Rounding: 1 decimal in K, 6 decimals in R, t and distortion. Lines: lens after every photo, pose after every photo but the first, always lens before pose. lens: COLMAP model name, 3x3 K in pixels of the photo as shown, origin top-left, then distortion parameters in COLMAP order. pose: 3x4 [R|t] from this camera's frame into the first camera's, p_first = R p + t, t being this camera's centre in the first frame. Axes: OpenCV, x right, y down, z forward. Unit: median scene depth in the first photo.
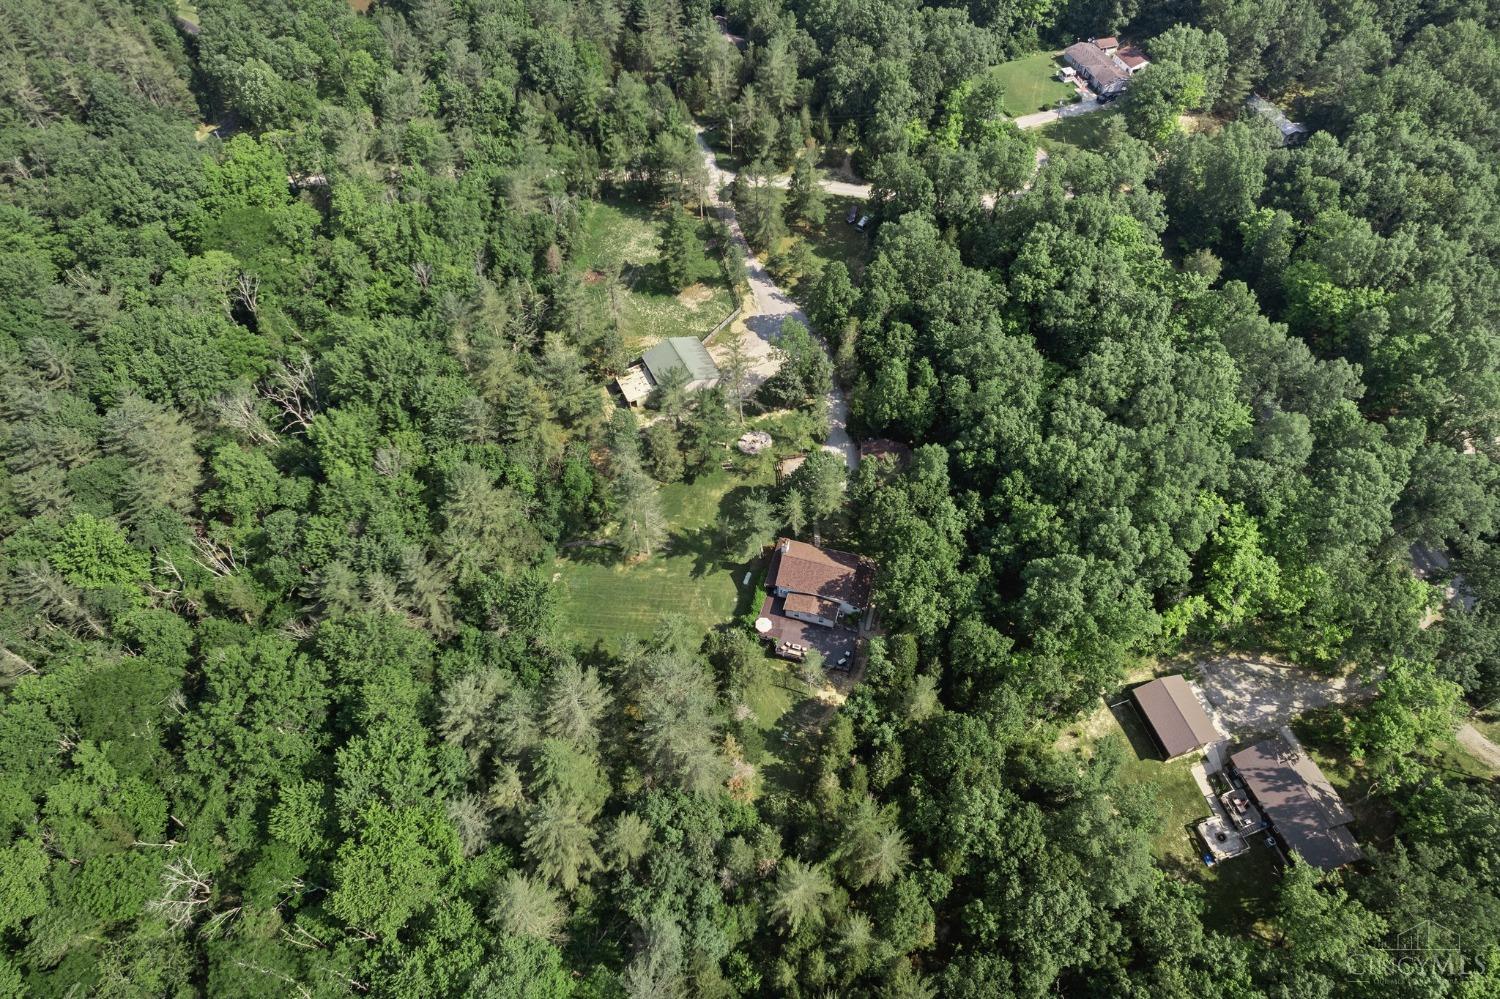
lens RADIAL K [[960.6, 0, 748.7], [0, 960.6, 498.4], [0, 0, 1]] dist [-0.030228, 0.027812]
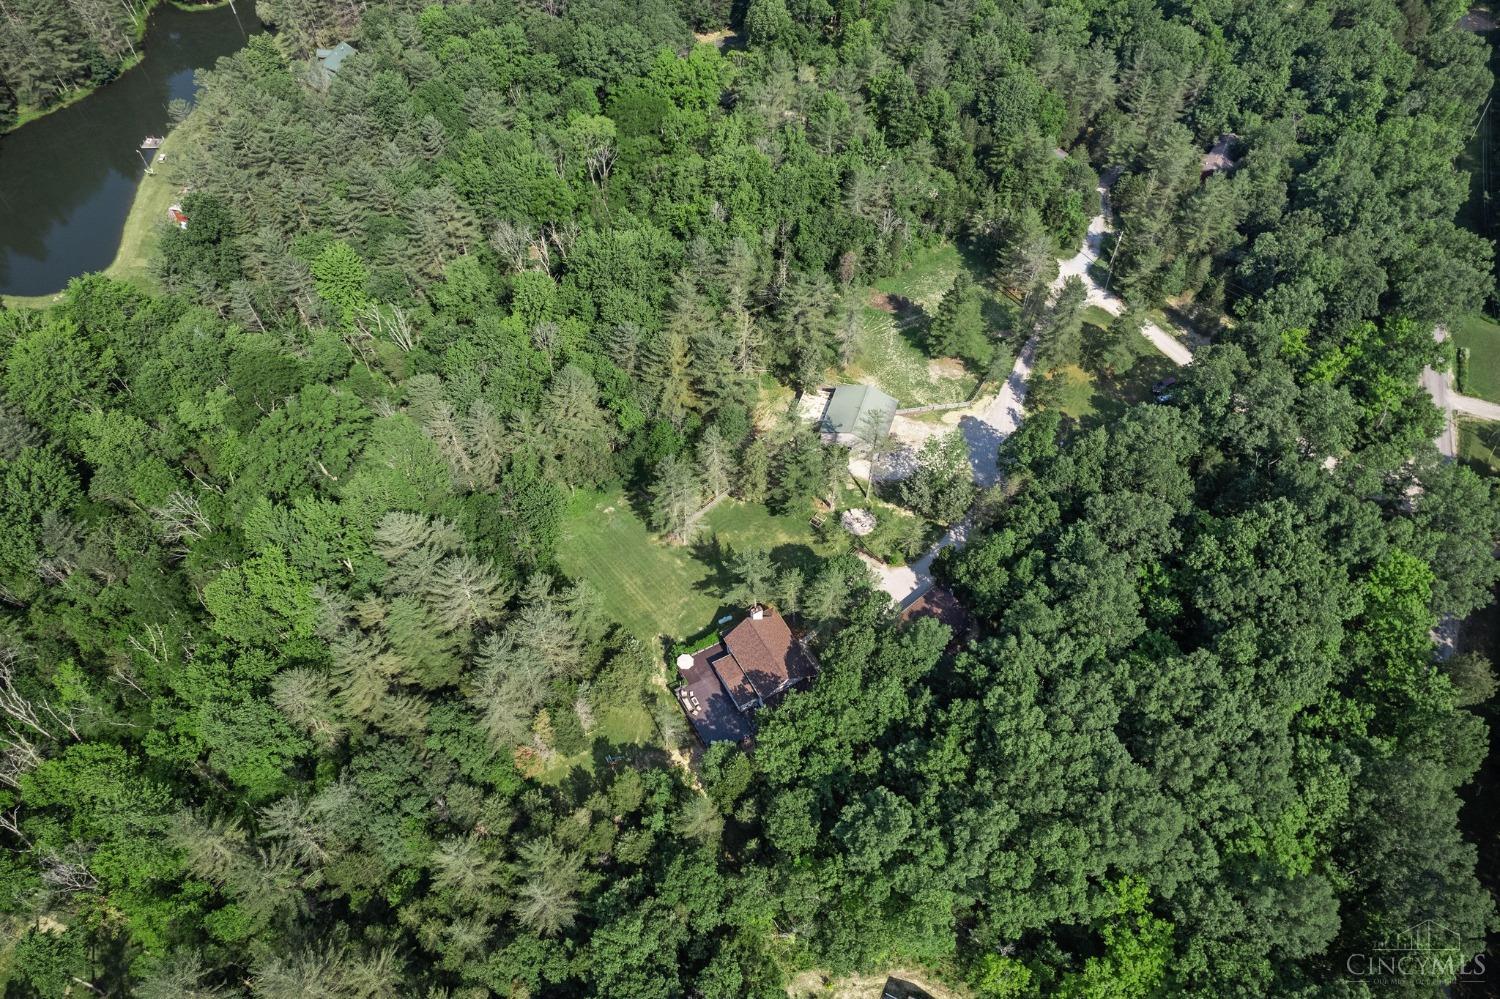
lens RADIAL K [[960.6, 0, 756.7], [0, 960.6, 502.9], [0, 0, 1]] dist [-0.030228, 0.027812]
pose [[0.712355, 0.562193, -0.420107, 0.348963], [-0.563947, 0.814839, 0.134172, -0.155274], [0.417750, 0.141340, 0.897501, 0.119319]]
